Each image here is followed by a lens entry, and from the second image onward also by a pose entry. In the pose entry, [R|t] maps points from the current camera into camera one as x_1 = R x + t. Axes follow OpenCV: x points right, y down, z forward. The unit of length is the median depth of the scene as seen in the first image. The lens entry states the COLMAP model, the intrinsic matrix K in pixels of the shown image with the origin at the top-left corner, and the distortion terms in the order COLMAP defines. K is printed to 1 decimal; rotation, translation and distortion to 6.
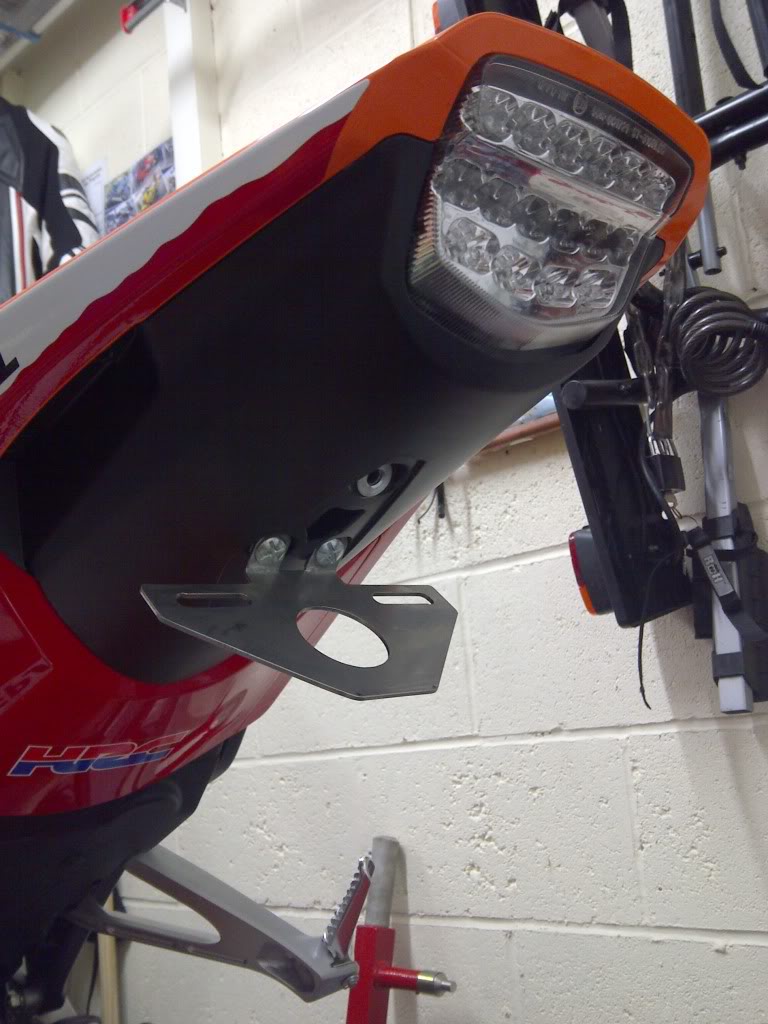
lens RADIAL K [[1064.7, 0, 378.7], [0, 1064.7, 522.1], [0, 0, 1]] dist [0.007360, -0.022620]
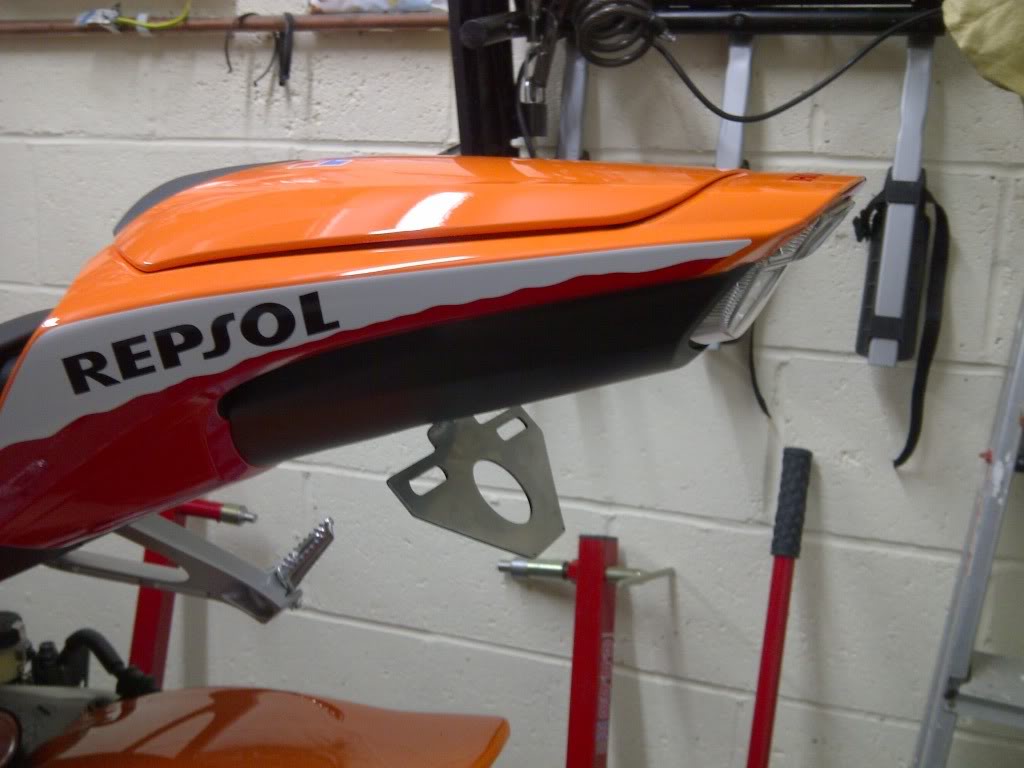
lens RADIAL K [[1071.5, 0, 512.0], [0, 1071.5, 384.0], [0, 0, 1]] dist [0.073814, -0.259091]
pose [[0.906053, 0.030520, 0.422062, -0.171556], [-0.187726, 0.922869, 0.336262, -0.134221], [-0.379245, -0.383903, 0.841897, -0.014167]]
